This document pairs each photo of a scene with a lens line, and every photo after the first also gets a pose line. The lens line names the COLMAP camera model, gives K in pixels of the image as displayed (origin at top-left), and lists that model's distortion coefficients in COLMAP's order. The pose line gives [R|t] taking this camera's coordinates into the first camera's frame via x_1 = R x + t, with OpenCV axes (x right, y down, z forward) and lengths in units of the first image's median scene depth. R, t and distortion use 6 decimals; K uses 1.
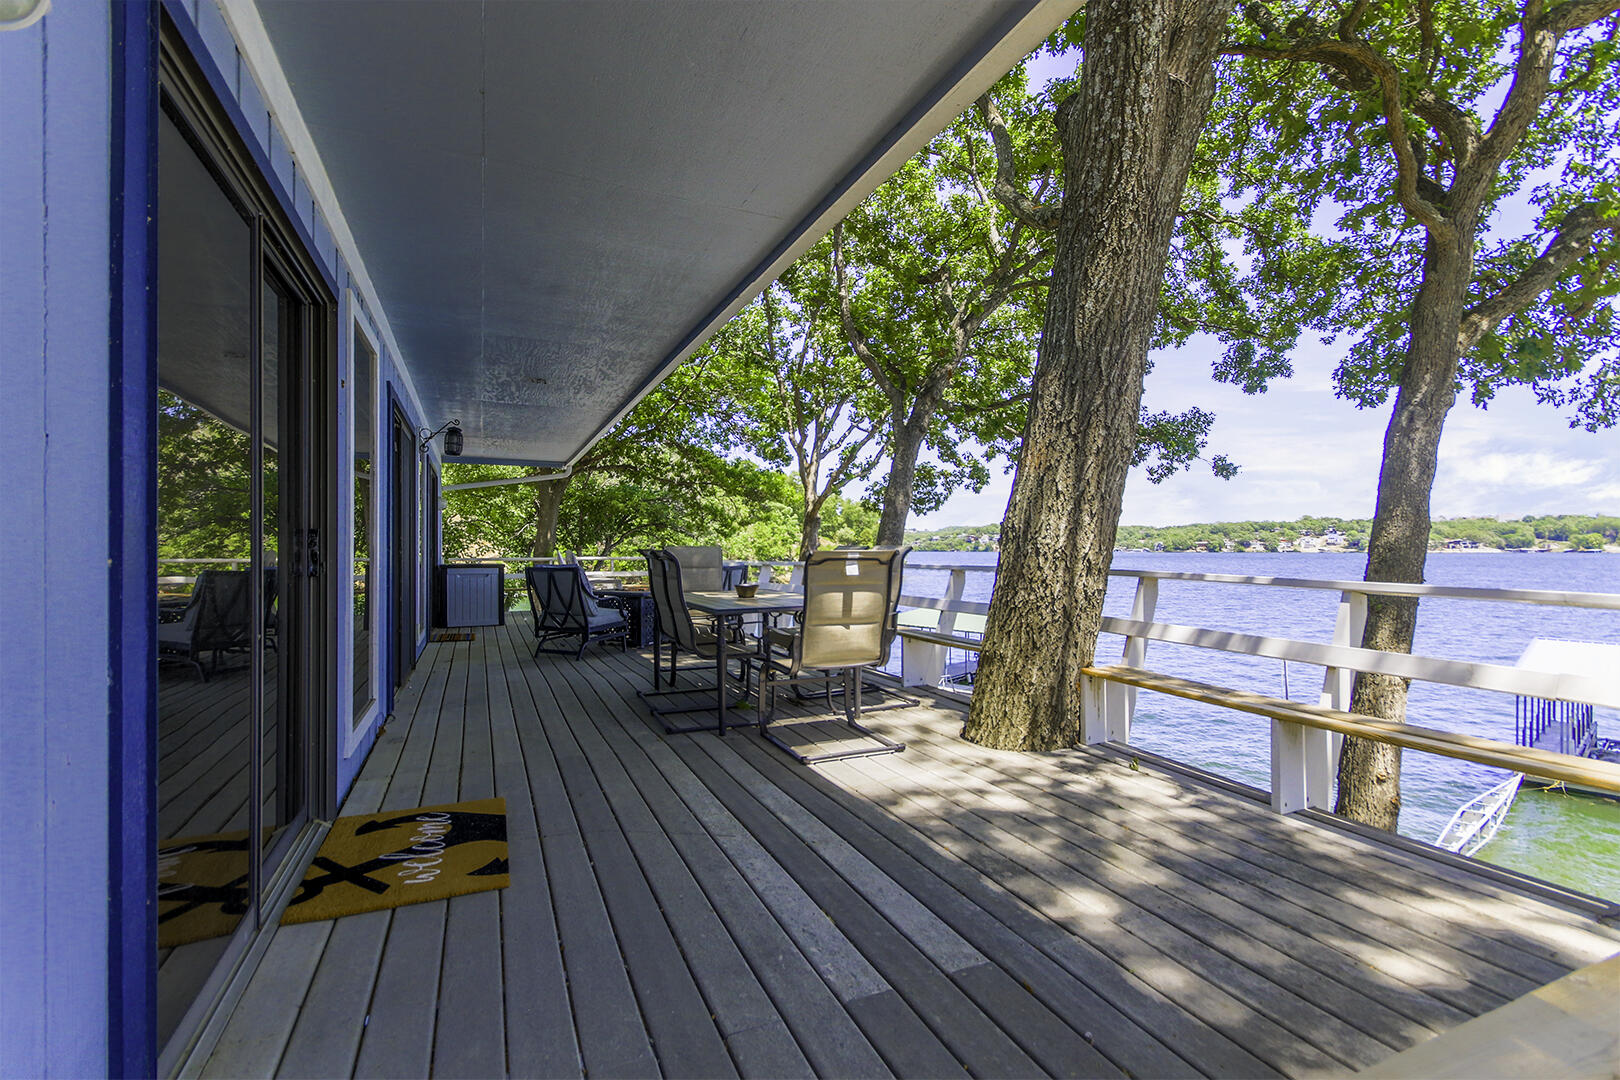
lens RADIAL K [[774.4, 0, 807.2], [0, 774.4, 541.0], [0, 0, 1]] dist [-0.003253, 0.001125]
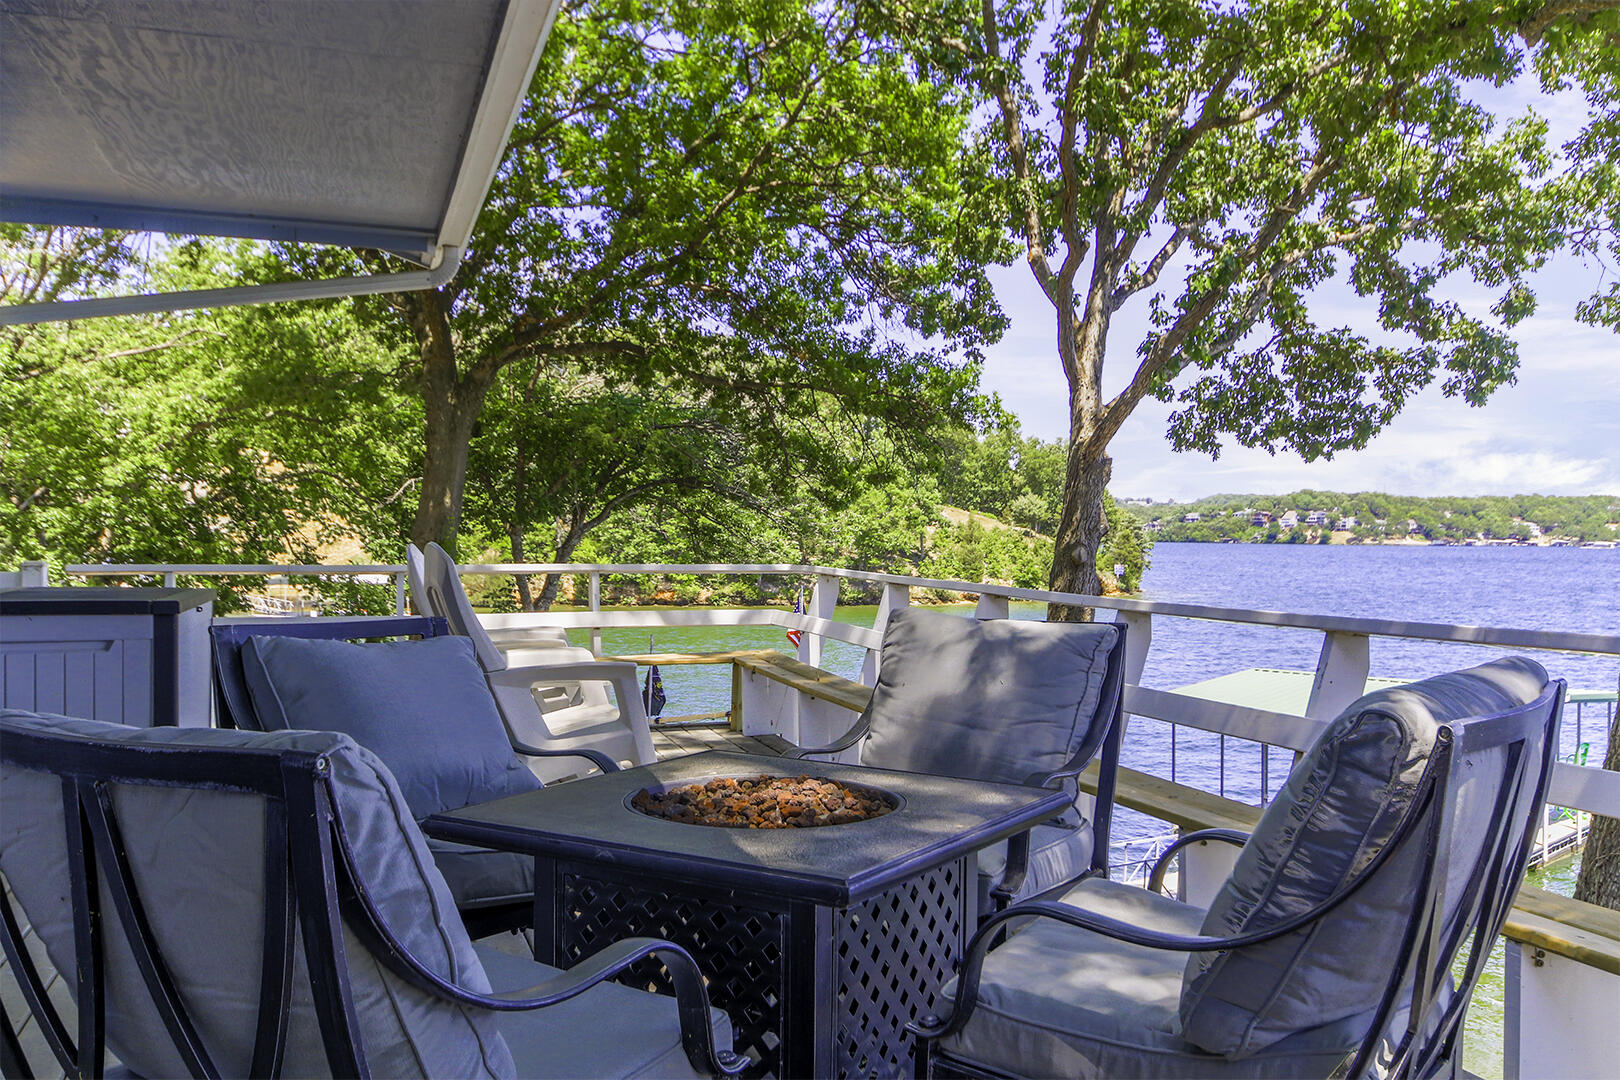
lens RADIAL K [[1458.9, 0, 812.4], [0, 1458.9, 541.3], [0, 0, 1]] dist [-0.021856, -0.004522]
pose [[0.995820, 0.009994, -0.090785, -0.047615], [-0.008644, 0.999846, 0.015252, 0.001066], [0.090924, -0.014404, 0.995754, 0.181630]]
